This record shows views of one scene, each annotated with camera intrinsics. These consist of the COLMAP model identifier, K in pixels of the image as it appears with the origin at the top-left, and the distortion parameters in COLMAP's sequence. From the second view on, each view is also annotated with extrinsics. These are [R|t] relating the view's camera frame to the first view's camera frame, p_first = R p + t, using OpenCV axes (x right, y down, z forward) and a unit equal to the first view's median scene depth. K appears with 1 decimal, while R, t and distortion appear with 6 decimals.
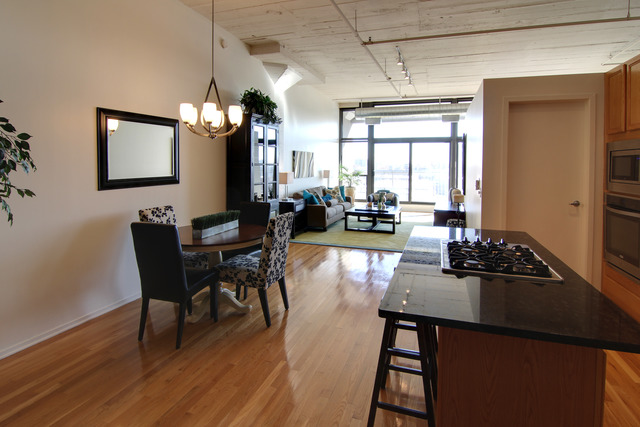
lens RADIAL K [[351.5, 0, 318.3], [0, 351.5, 173.3], [0, 0, 1]] dist [-0.016768, -0.001817]
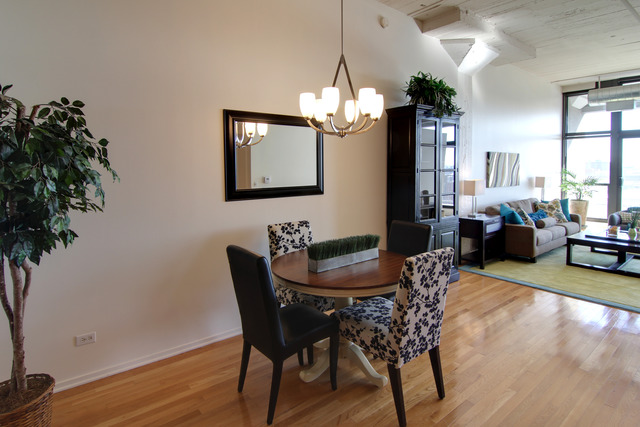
lens RADIAL K [[351.2, 0, 317.8], [0, 351.2, 178.5], [0, 0, 1]] dist [-0.017686, -0.001166]
pose [[0.845331, 0.006454, -0.534204, 0.030984], [-0.006203, 0.999978, 0.002266, -0.006876], [0.534207, 0.001398, 0.845352, 0.190790]]
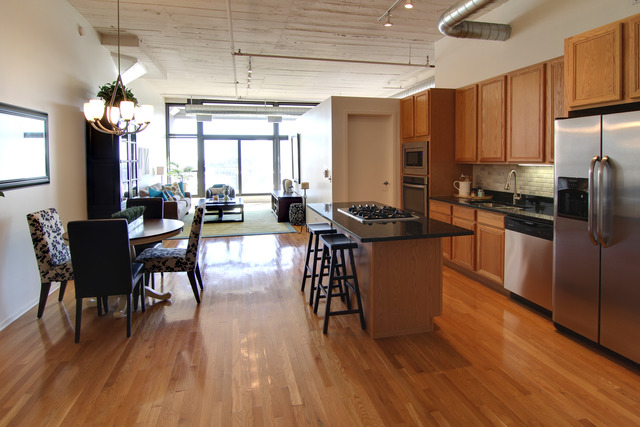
lens RADIAL K [[351.5, 0, 318.3], [0, 351.5, 173.3], [0, 0, 1]] dist [-0.016768, -0.001817]
pose [[0.842253, -0.035445, 0.537915, -0.205072], [0.028354, 0.999368, 0.021455, 0.001372], [-0.538336, -0.002819, 0.842726, -0.084100]]
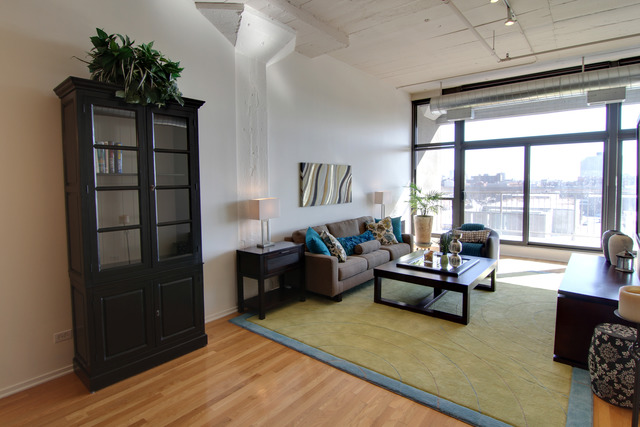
lens RADIAL K [[343.6, 0, 320.5], [0, 343.6, 196.9], [0, 0, 1]] dist [-0.005636, -0.001083]
pose [[0.943986, -0.003035, -0.329972, 0.208973], [0.008108, 0.999869, 0.013999, -0.014878], [0.329886, -0.015891, 0.943887, 0.550828]]
